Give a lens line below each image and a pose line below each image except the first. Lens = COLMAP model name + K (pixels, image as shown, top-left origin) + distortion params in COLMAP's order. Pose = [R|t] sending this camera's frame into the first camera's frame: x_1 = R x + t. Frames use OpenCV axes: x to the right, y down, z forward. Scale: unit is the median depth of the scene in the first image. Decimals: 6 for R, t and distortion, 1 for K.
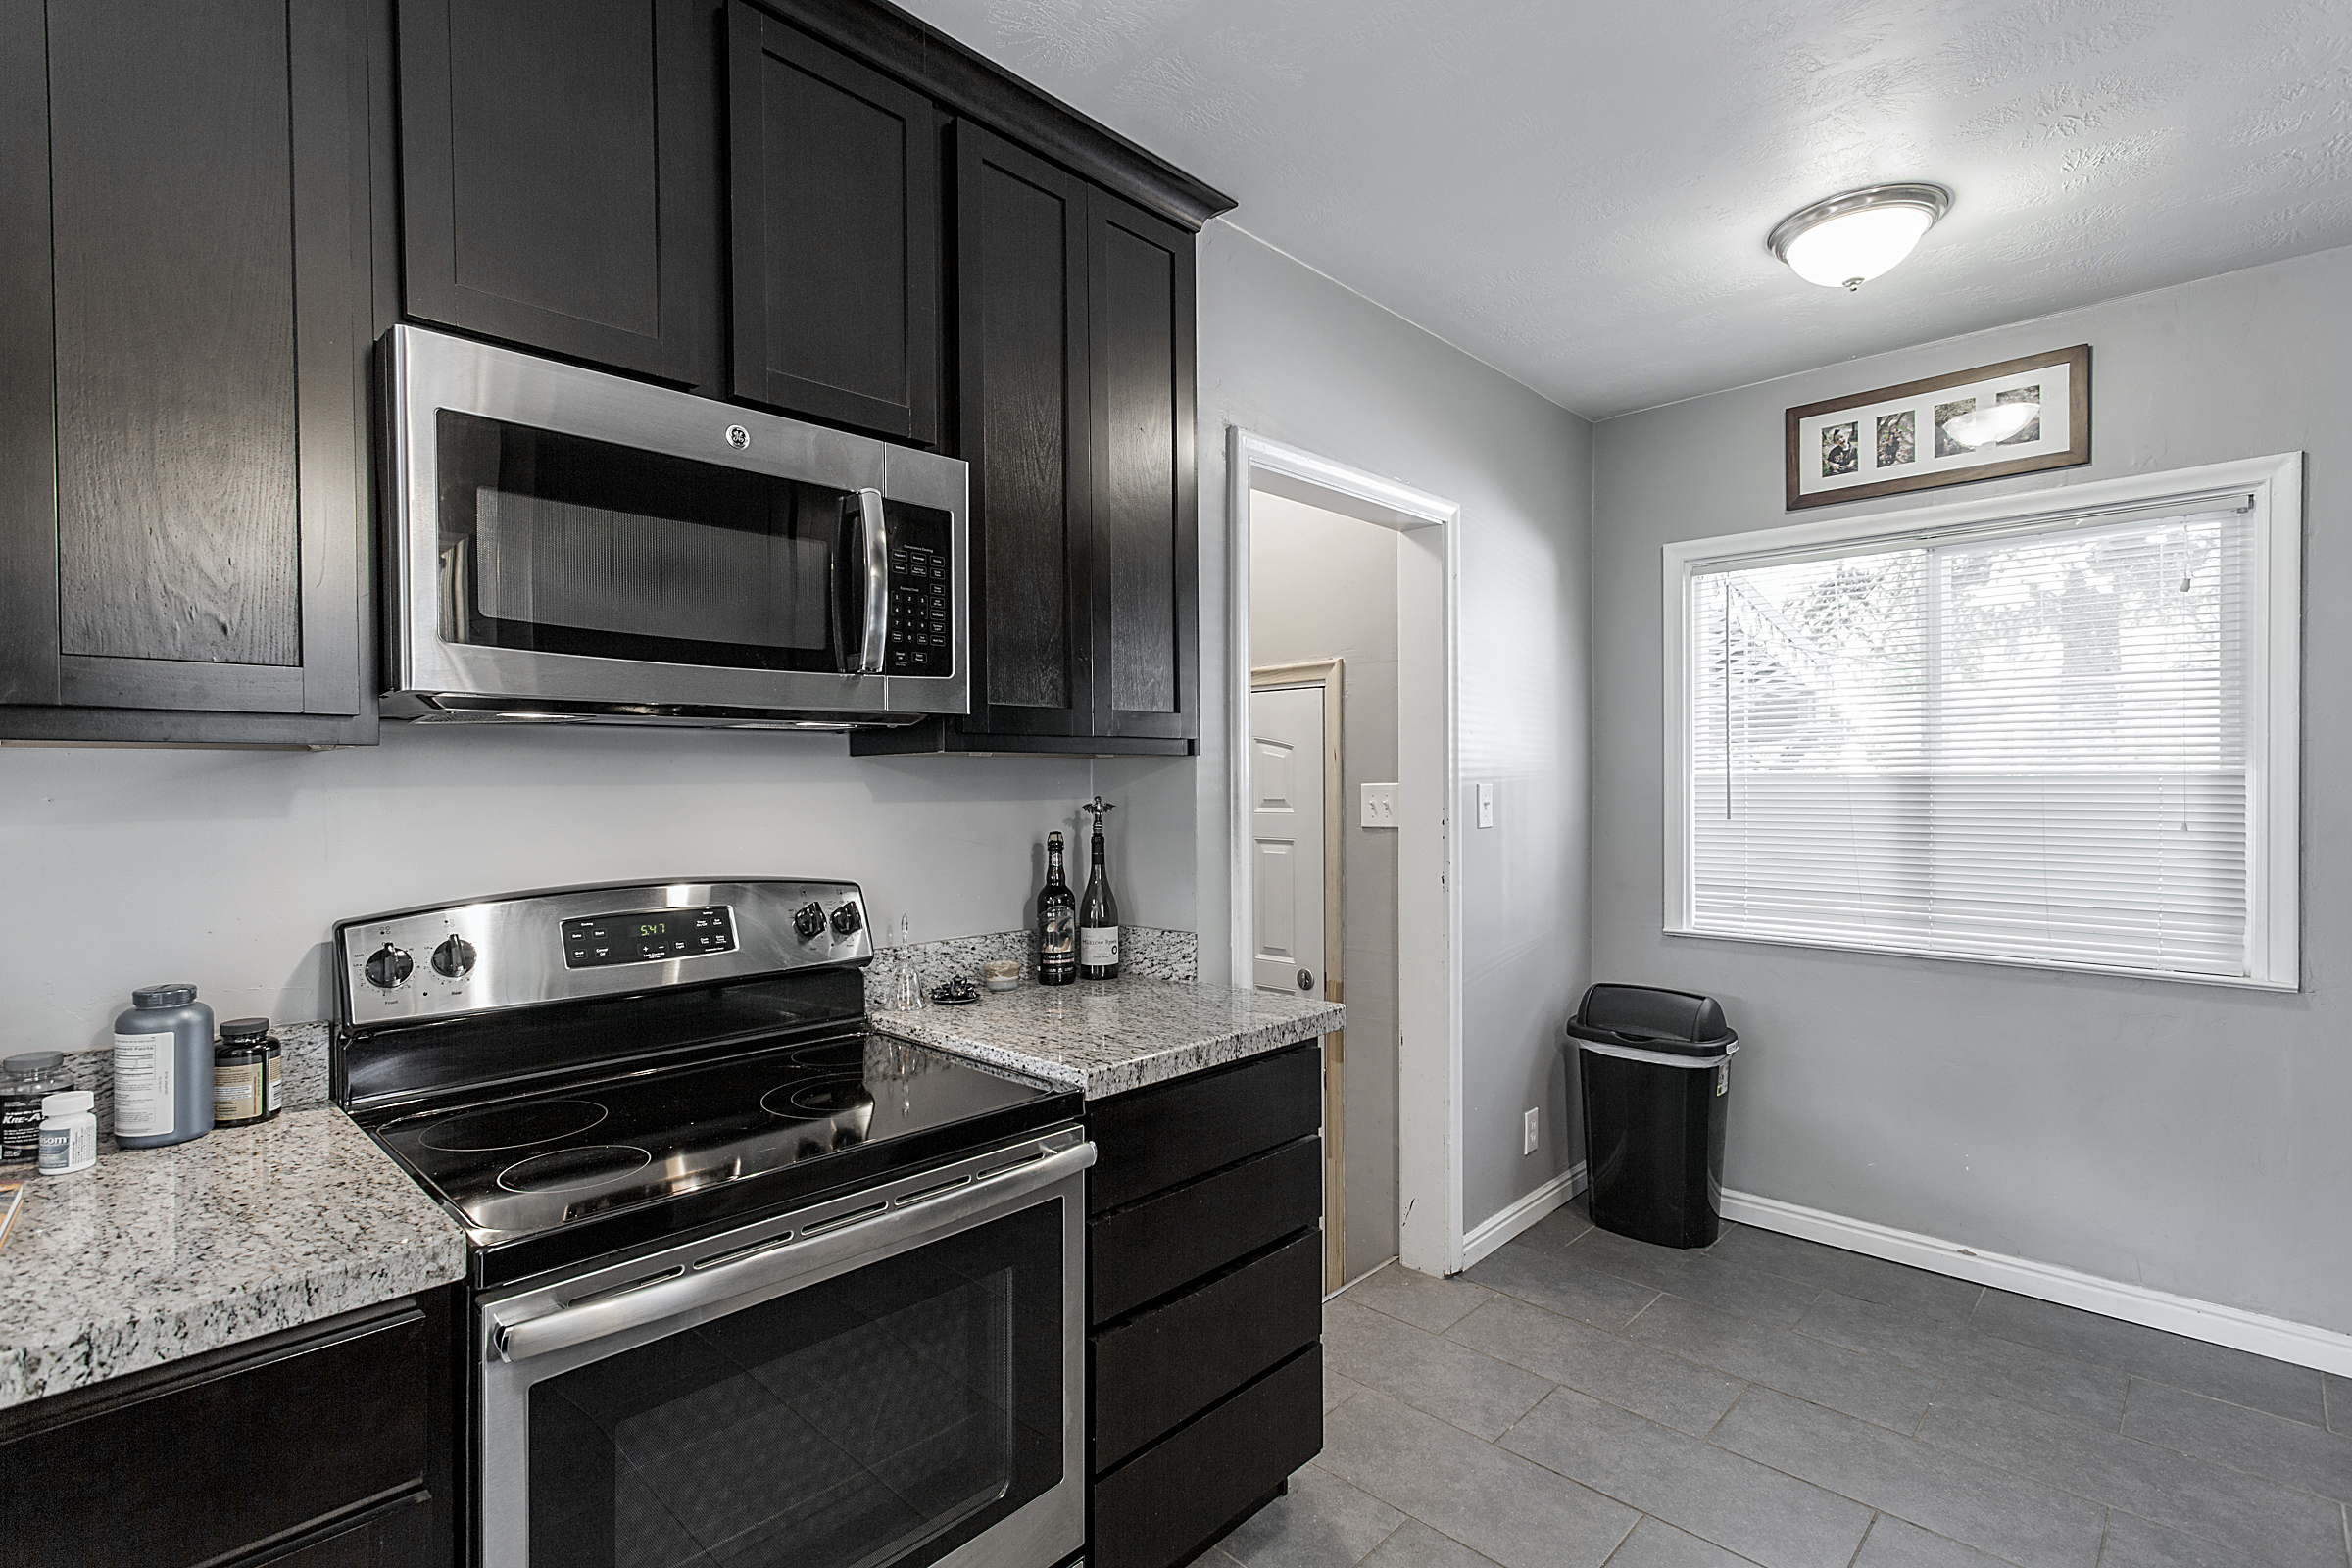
lens RADIAL K [[1101.6, 0, 1179.7], [0, 1101.6, 785.4], [0, 0, 1]] dist [-0.003806, -0.000020]
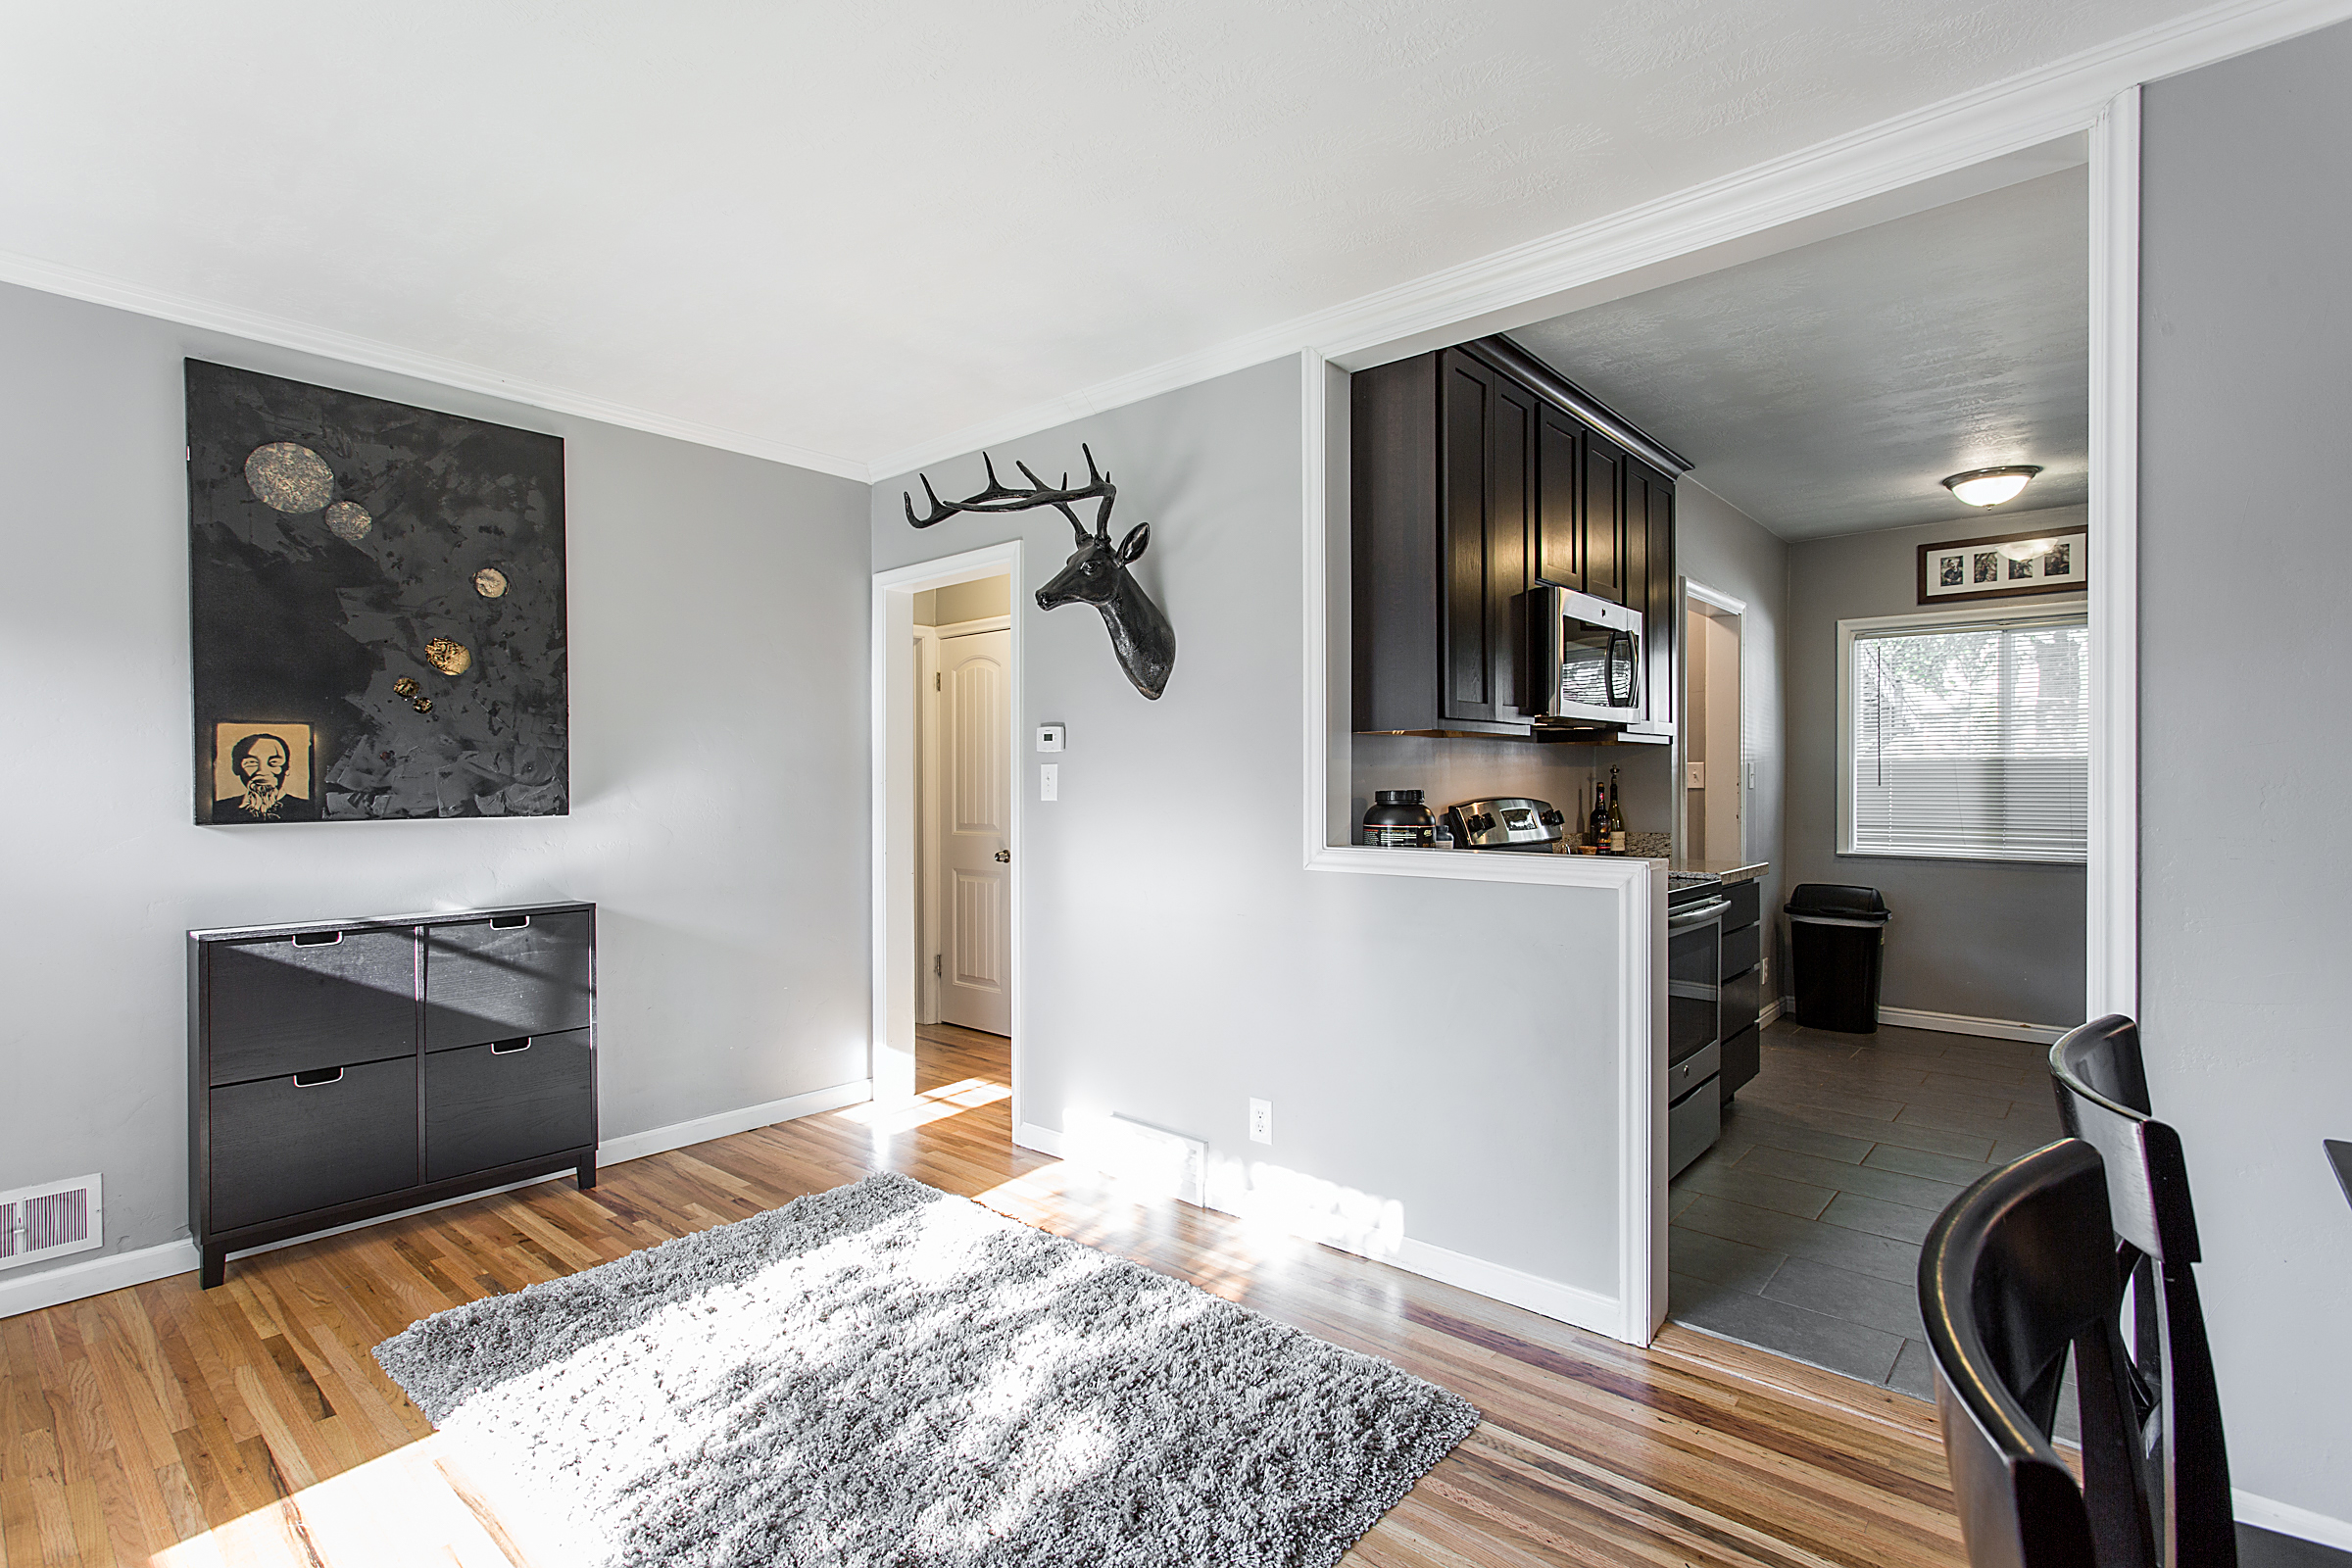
lens RADIAL K [[1101.6, 0, 1172.1], [0, 1101.6, 782.8], [0, 0, 1]] dist [-0.003806, -0.000020]
pose [[0.999328, 0.004143, 0.036412, -0.689876], [-0.004151, 0.999991, 0.000134, 0.032973], [-0.036411, -0.000286, 0.999337, -0.687153]]
